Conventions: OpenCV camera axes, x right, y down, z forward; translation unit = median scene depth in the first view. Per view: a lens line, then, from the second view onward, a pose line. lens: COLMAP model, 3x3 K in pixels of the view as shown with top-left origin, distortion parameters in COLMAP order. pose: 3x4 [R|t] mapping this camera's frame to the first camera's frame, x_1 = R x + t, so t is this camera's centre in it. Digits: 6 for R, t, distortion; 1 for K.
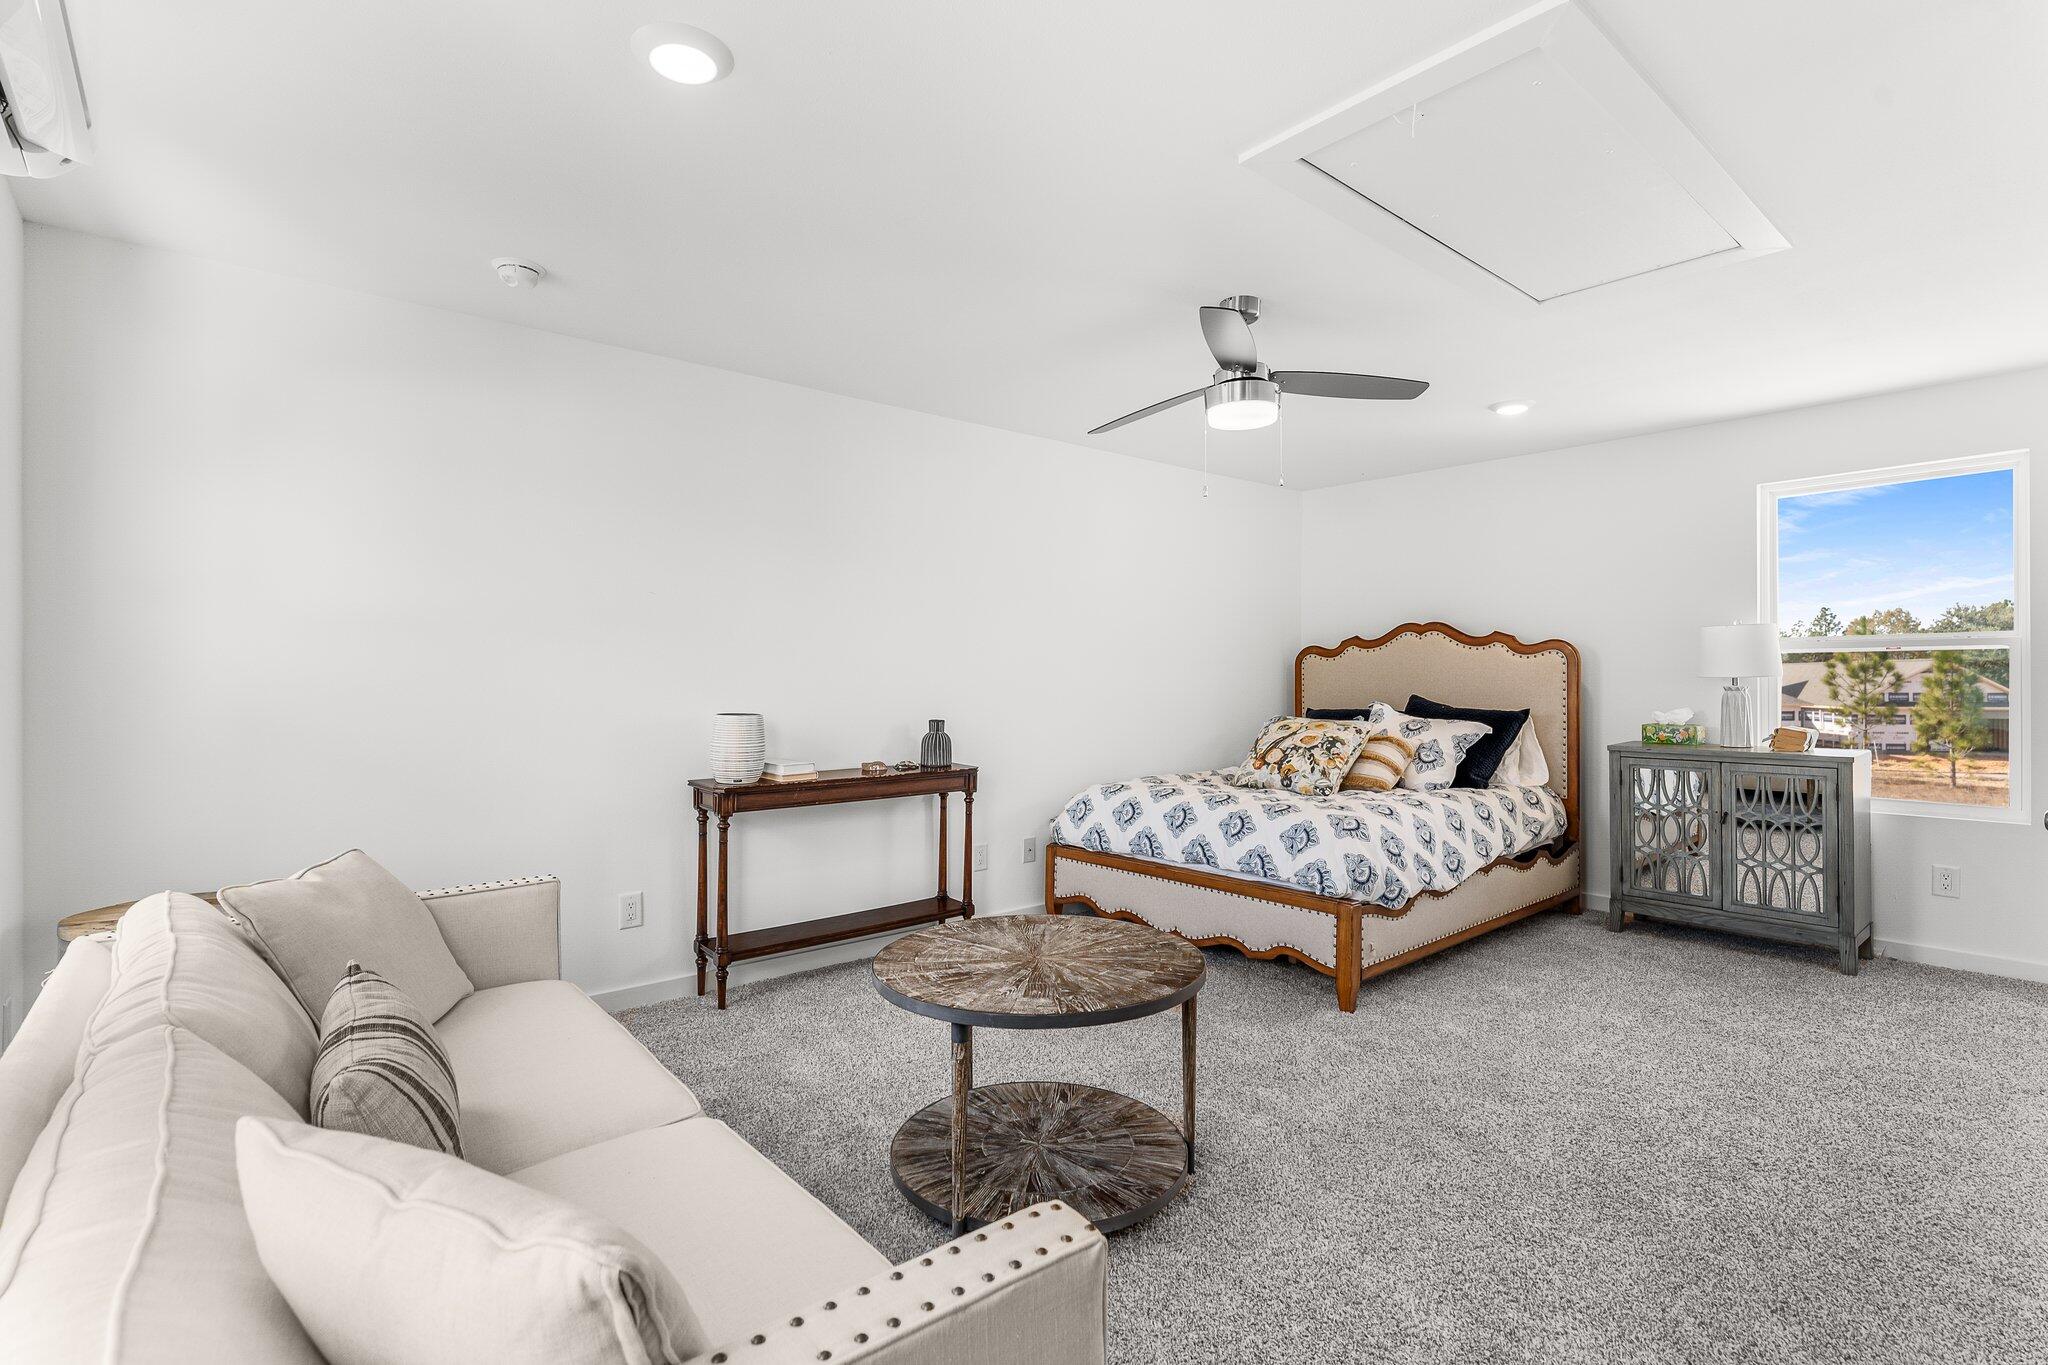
lens RADIAL K [[958.6, 0, 1033.6], [0, 958.6, 679.9], [0, 0, 1]] dist [0.001559, 0.000676]
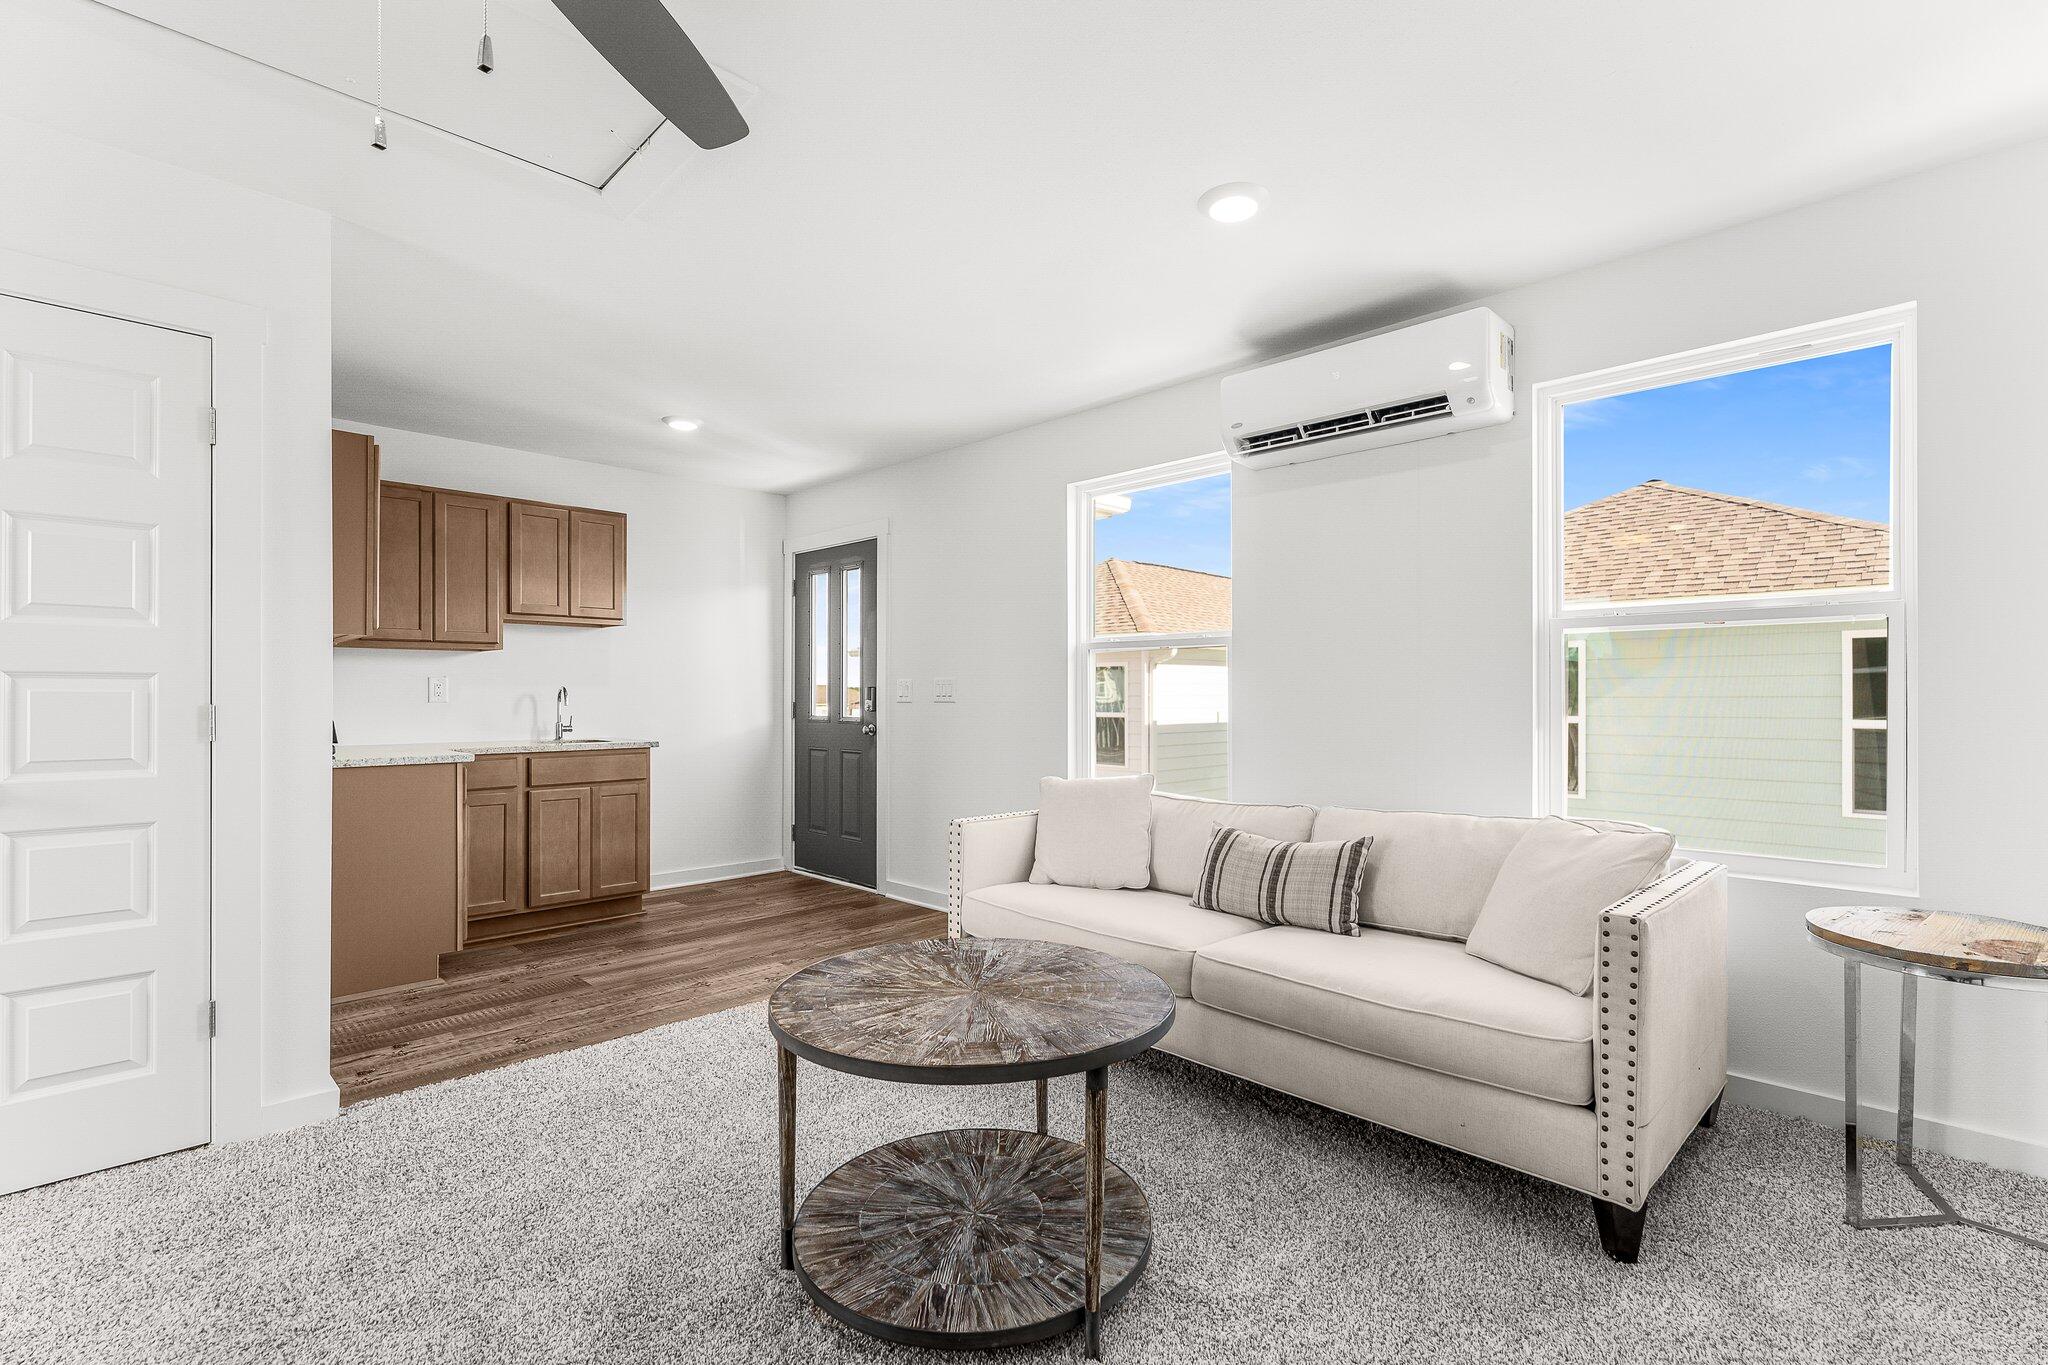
lens RADIAL K [[929.1, 0, 1024.5], [0, 929.1, 688.8], [0, 0, 1]] dist [-0.000408, -0.000068]
pose [[-0.996976, 0.000518, -0.077702, 0.013162], [0.000812, 0.999993, -0.003745, 0.016869], [0.077699, -0.003797, -0.996970, 0.965562]]
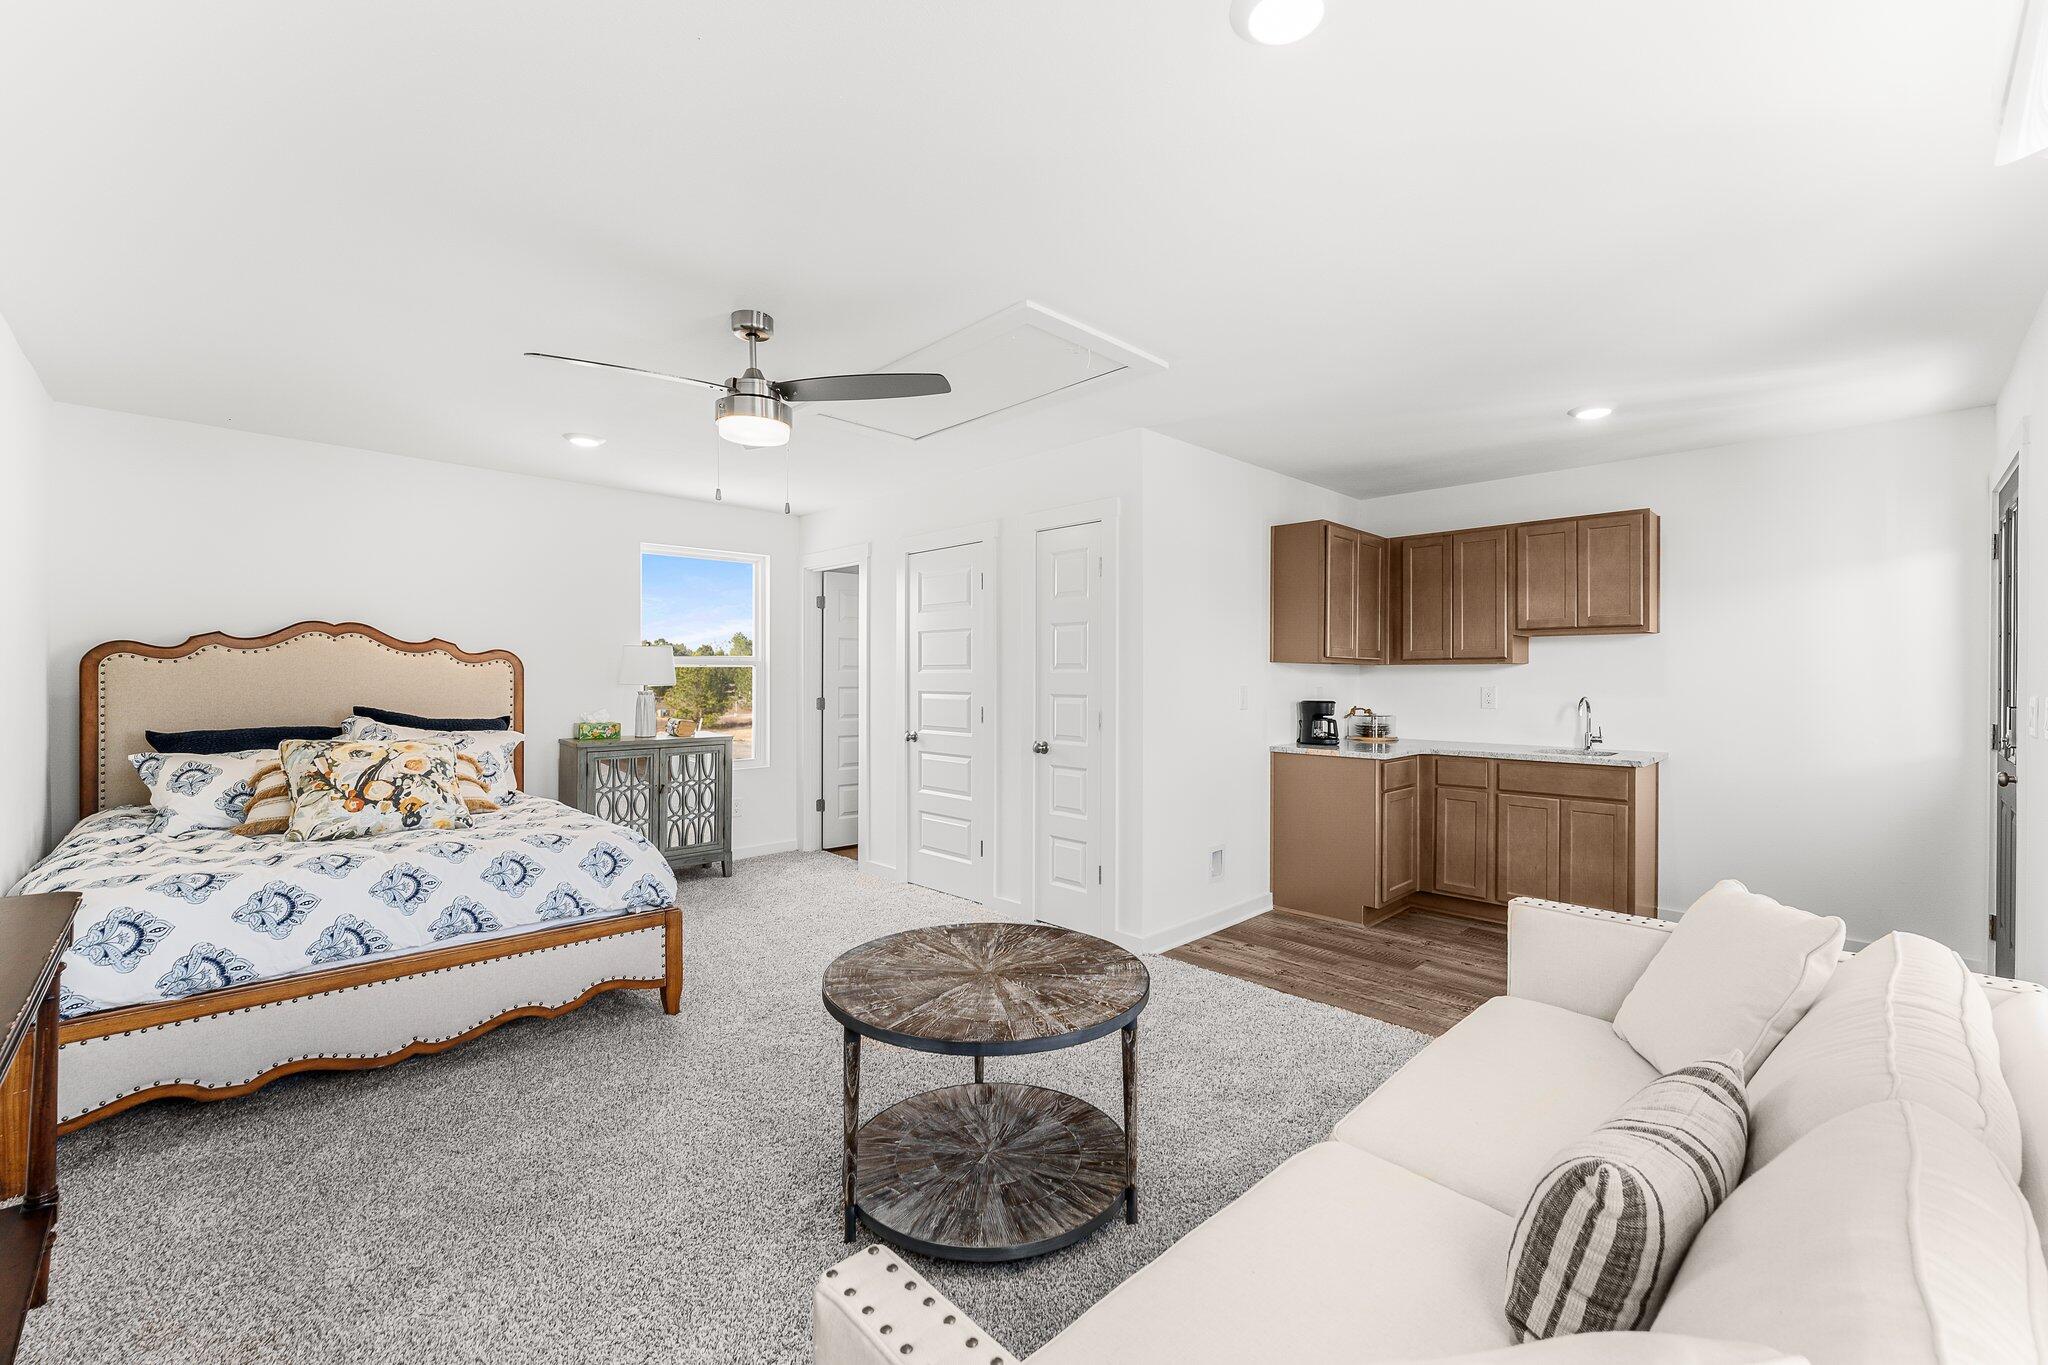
lens RADIAL K [[834.1, 0, 1024.3], [0, 834.1, 680.2], [0, 0, 1]] dist [-0.010322, -0.000031]
pose [[-0.064642, -0.001604, 0.997907, -0.471089], [-0.000697, 0.999999, 0.001563, -0.011947], [-0.997908, -0.000594, -0.064643, 0.543947]]
